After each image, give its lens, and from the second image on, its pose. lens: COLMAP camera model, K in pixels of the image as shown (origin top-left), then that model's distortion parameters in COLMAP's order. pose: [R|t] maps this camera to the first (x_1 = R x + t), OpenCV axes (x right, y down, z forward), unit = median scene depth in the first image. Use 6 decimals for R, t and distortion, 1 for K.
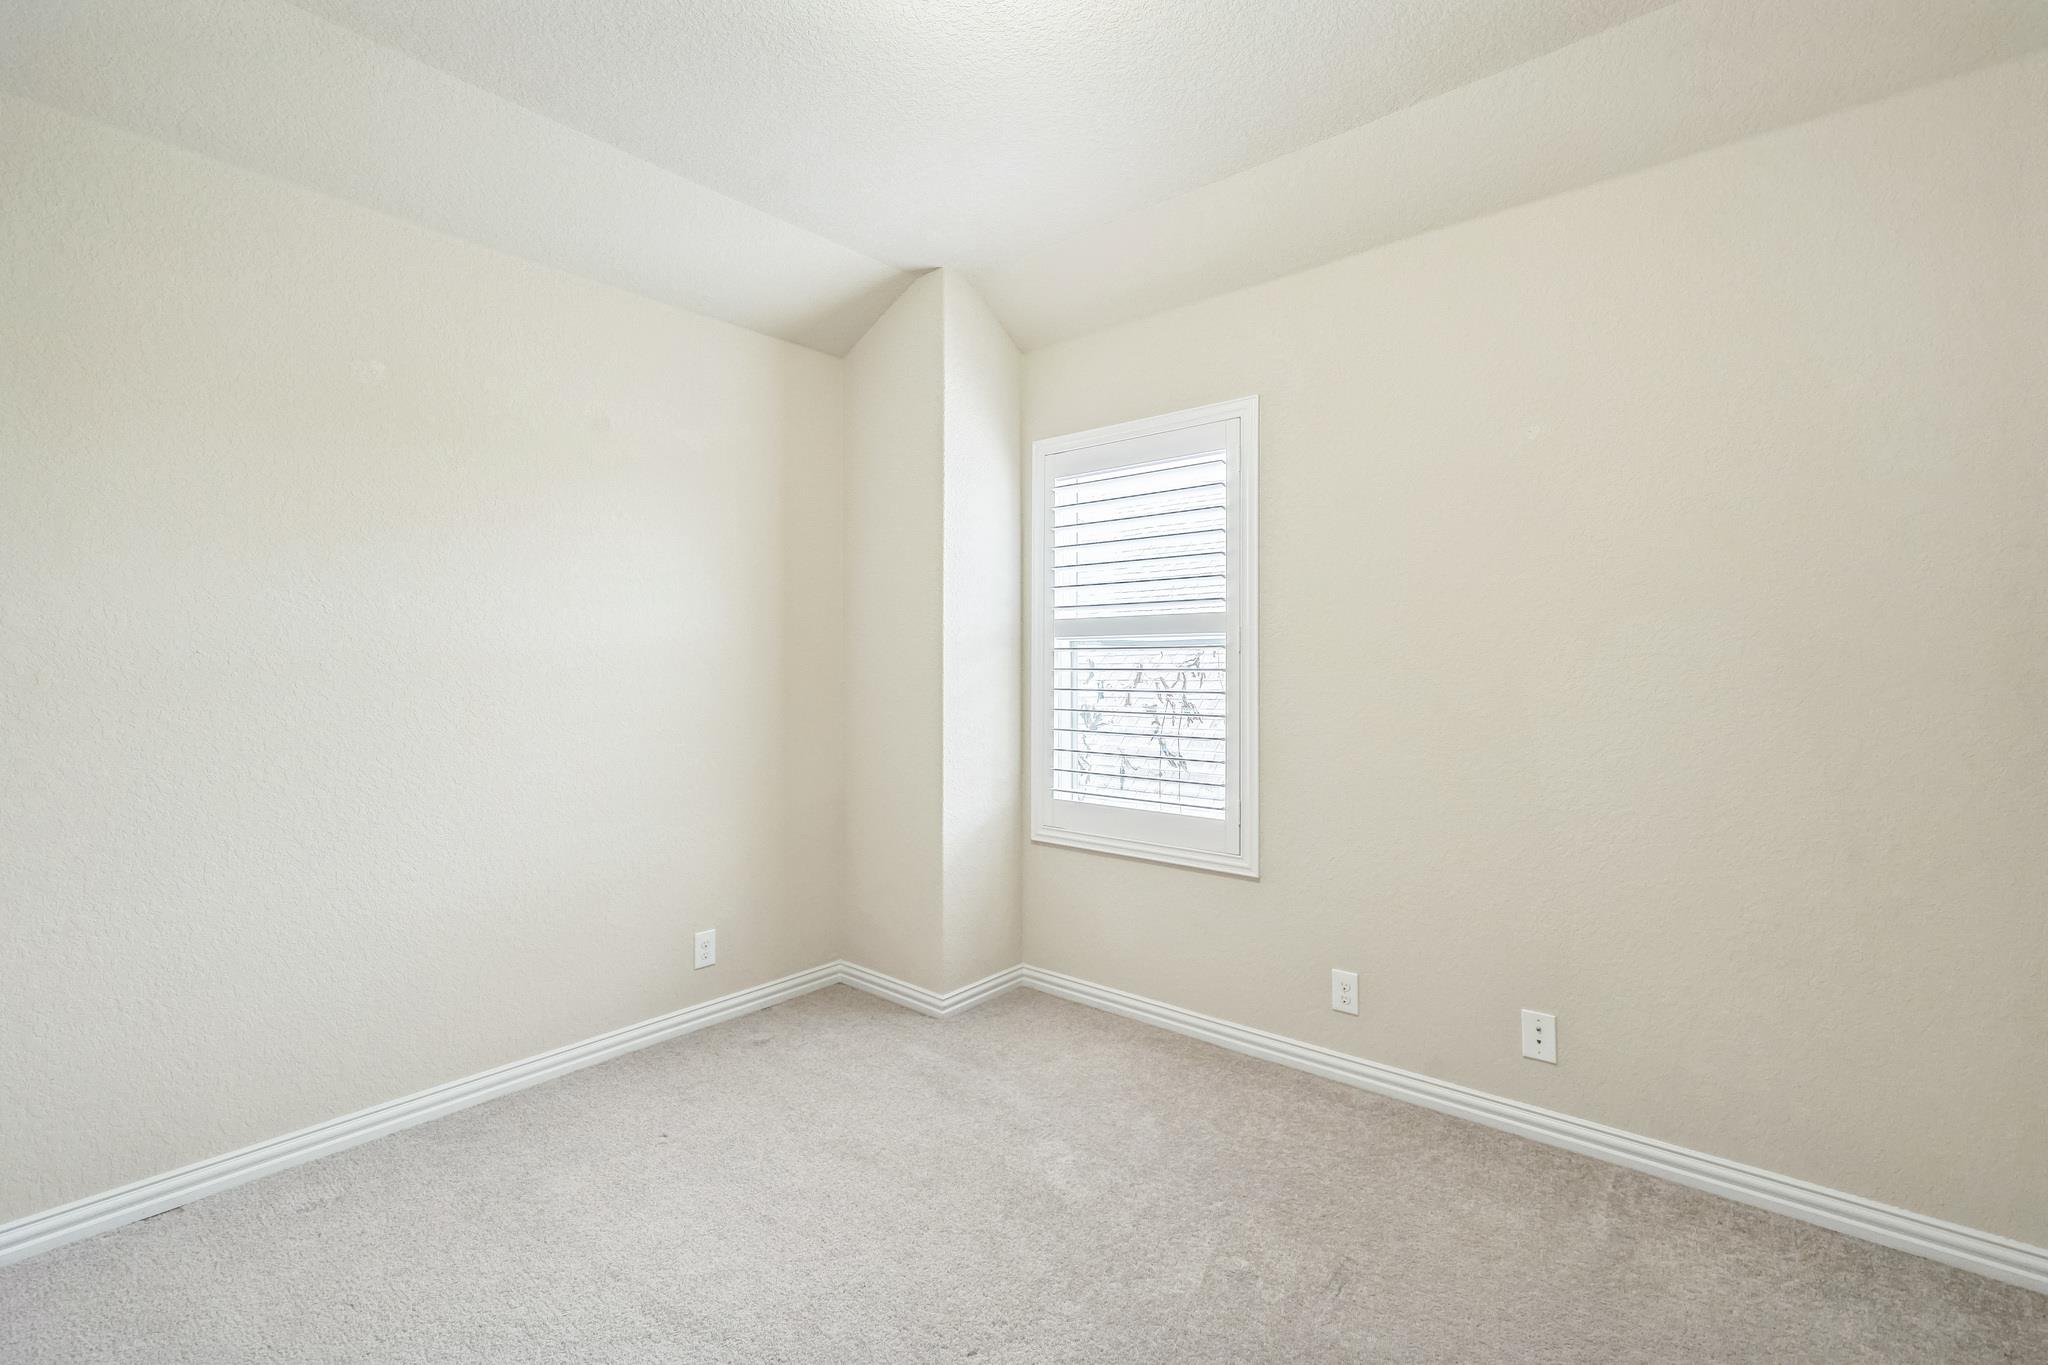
lens RADIAL K [[899.6, 0, 1026.8], [0, 899.6, 636.4], [0, 0, 1]] dist [0.002945, 0.001711]
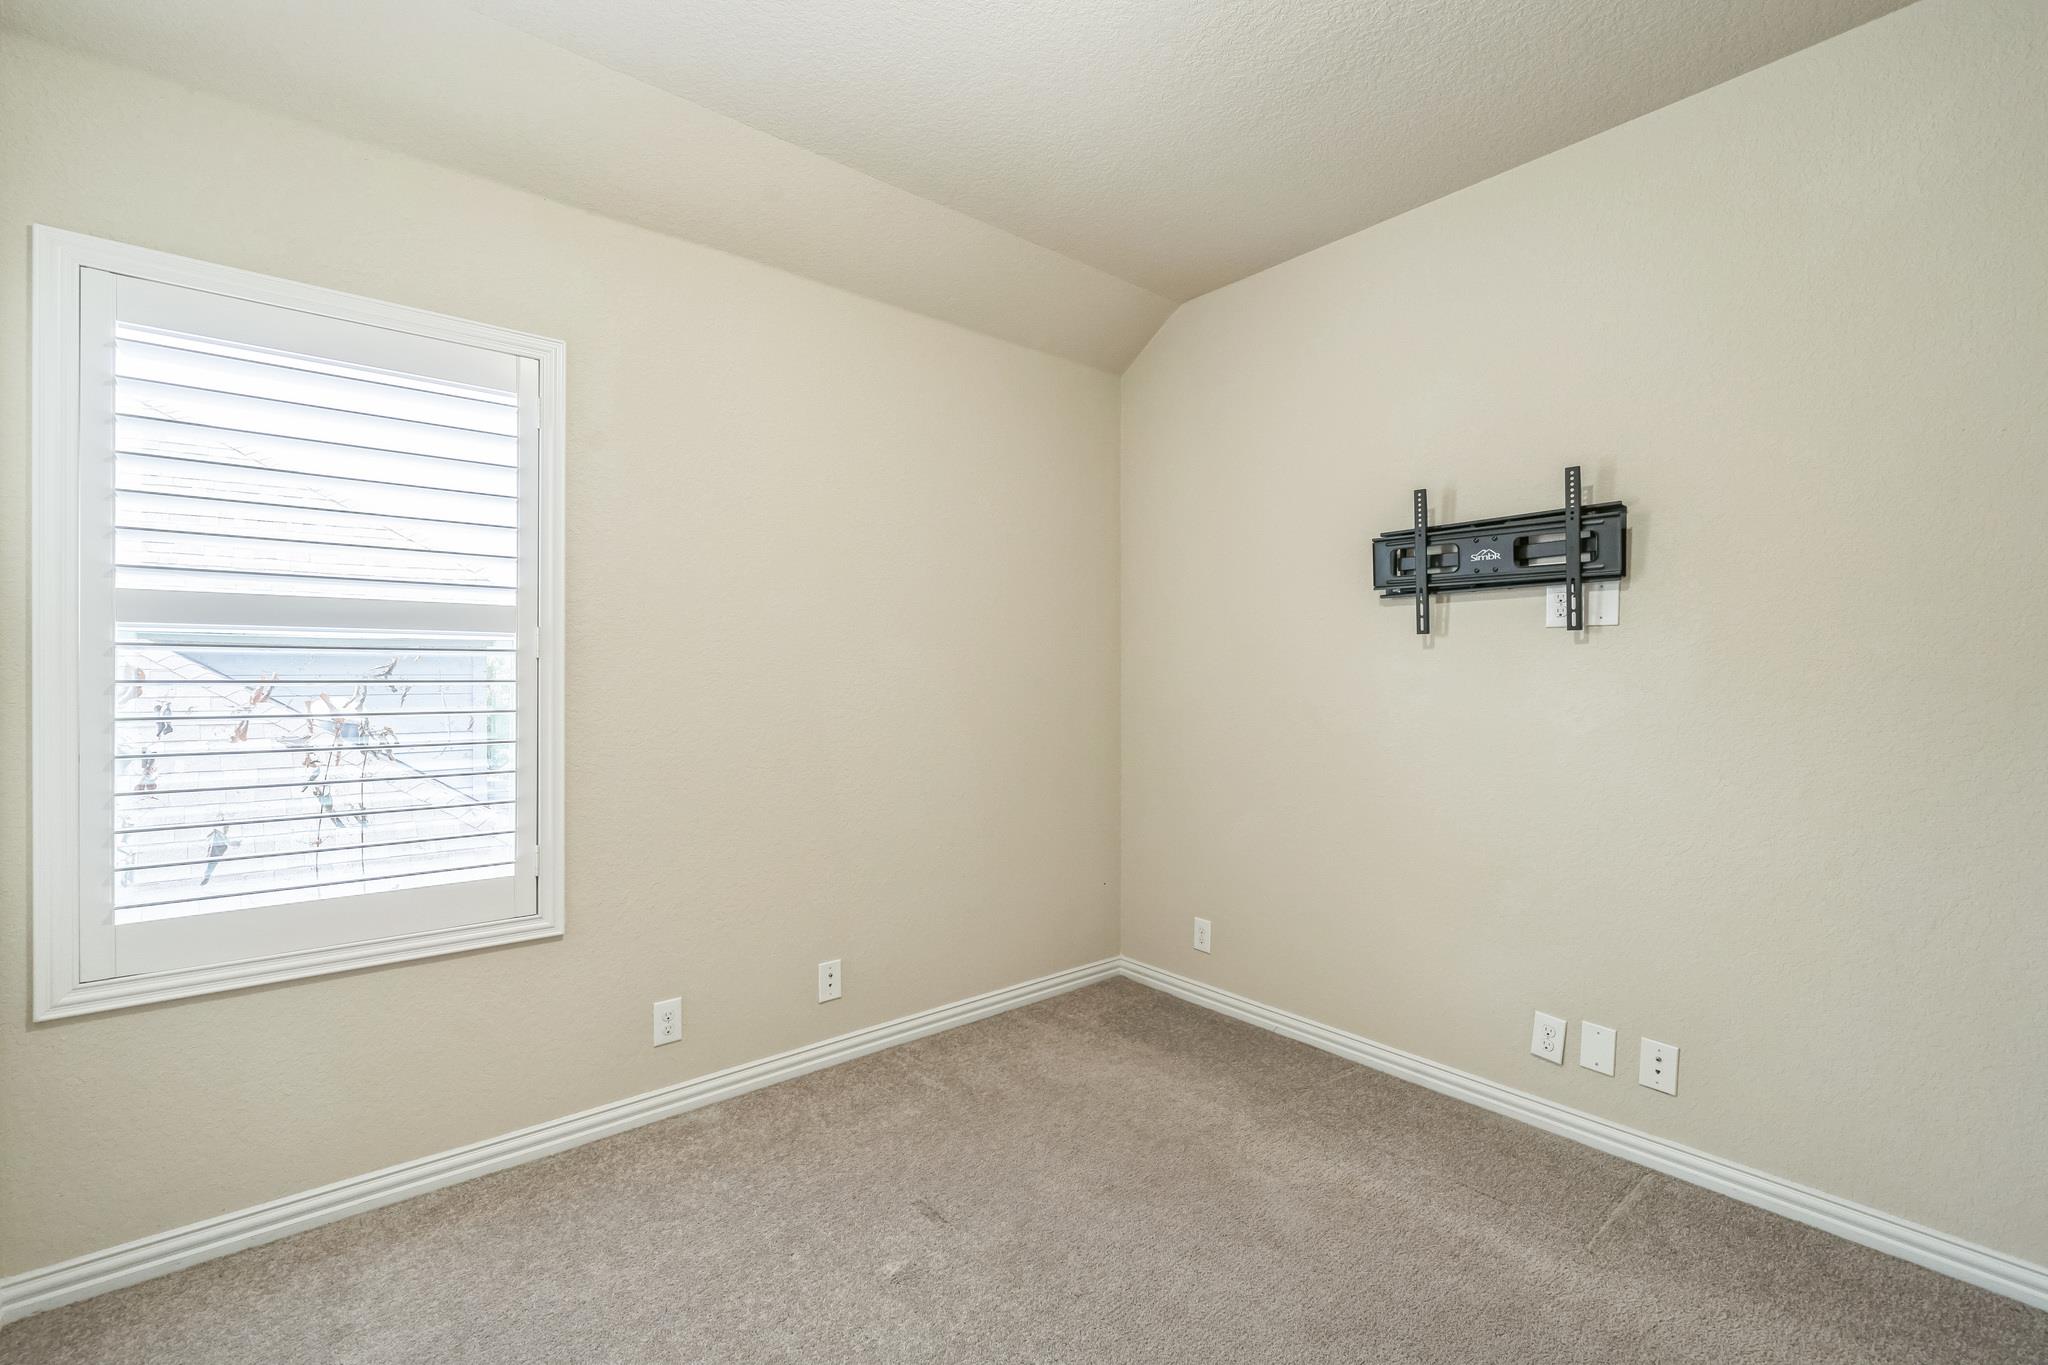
lens RADIAL K [[899.6, 0, 982.9], [0, 899.6, 675.0], [0, 0, 1]] dist [0.002945, 0.001711]
pose [[0.182711, 0.001307, 0.983166, -0.419272], [-0.033793, 0.999417, 0.004952, 0.012807], [-0.982586, -0.034129, 0.182648, 0.420054]]
